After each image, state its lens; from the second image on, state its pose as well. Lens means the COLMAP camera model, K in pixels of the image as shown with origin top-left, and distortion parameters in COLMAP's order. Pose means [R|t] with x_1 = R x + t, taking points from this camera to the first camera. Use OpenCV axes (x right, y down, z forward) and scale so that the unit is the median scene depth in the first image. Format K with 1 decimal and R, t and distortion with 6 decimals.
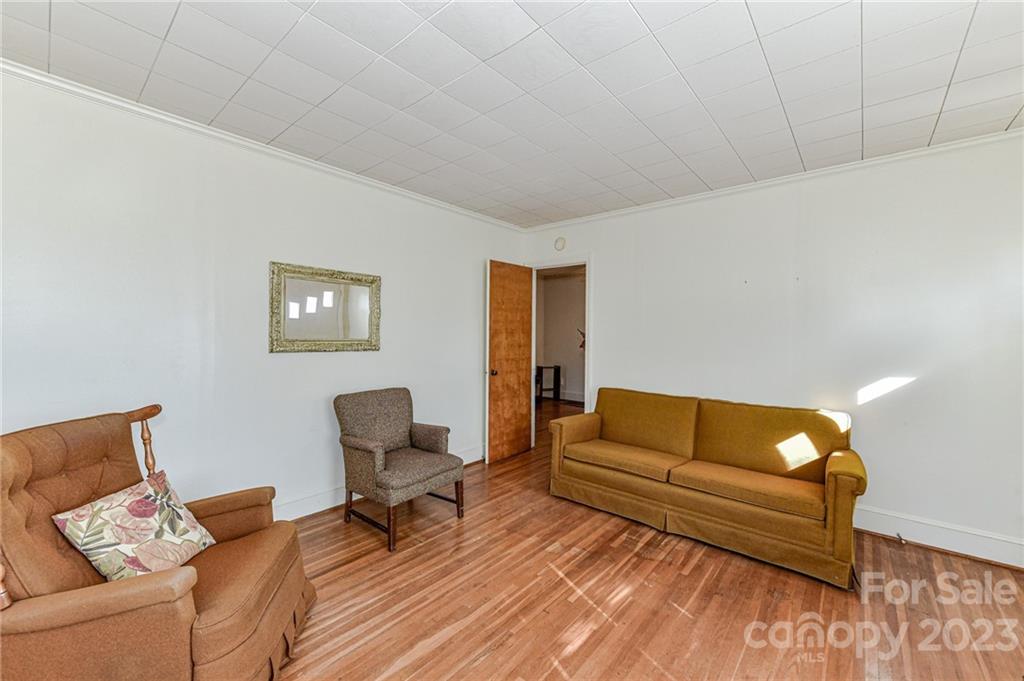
lens RADIAL K [[403.6, 0, 506.3], [0, 403.6, 337.2], [0, 0, 1]] dist [0.002218, -0.000612]
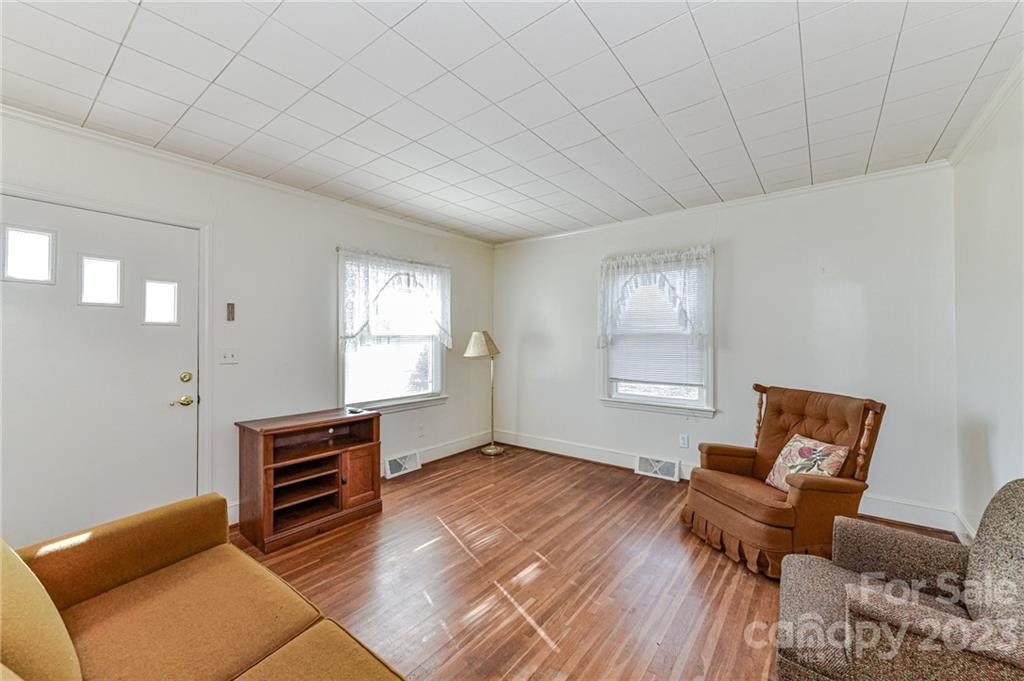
lens RADIAL K [[403.6, 0, 520.7], [0, 403.6, 342.7], [0, 0, 1]] dist [0.002218, -0.000612]
pose [[-0.995730, -0.016908, -0.090755, 0.259721], [-0.017775, 0.999804, 0.008749, 0.002436], [0.090589, 0.010325, -0.995835, 1.794659]]
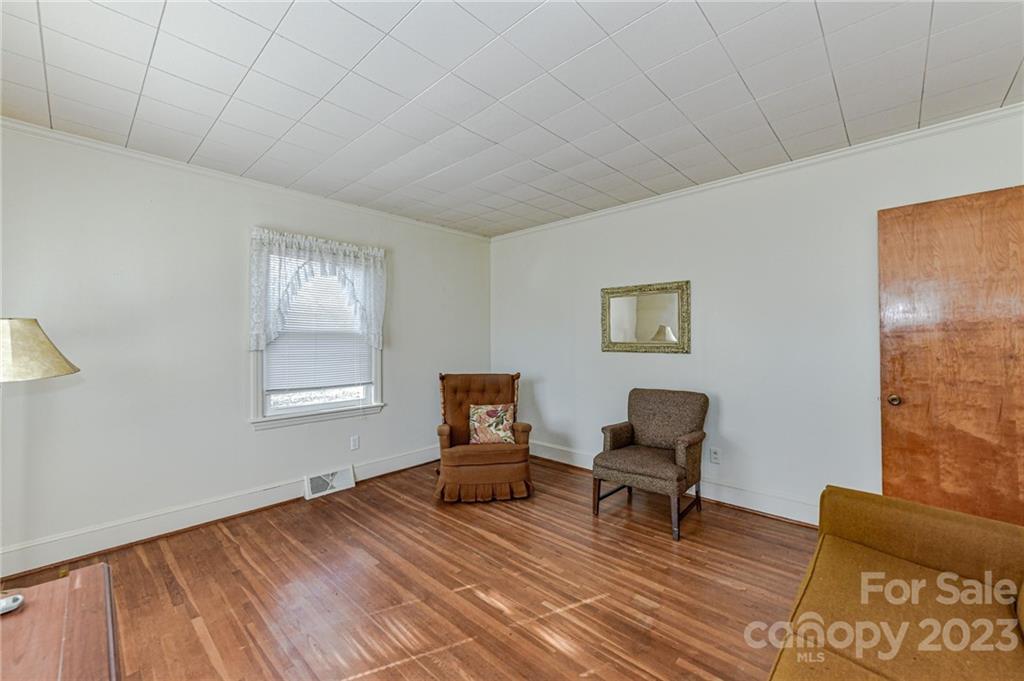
lens RADIAL K [[403.6, 0, 509.8], [0, 403.6, 336.9], [0, 0, 1]] dist [0.002218, -0.000612]
pose [[-0.027136, -0.016239, -0.999500, 1.052590], [-0.001445, 0.999868, -0.016206, 0.011804], [0.999631, 0.001005, -0.027156, 0.850204]]
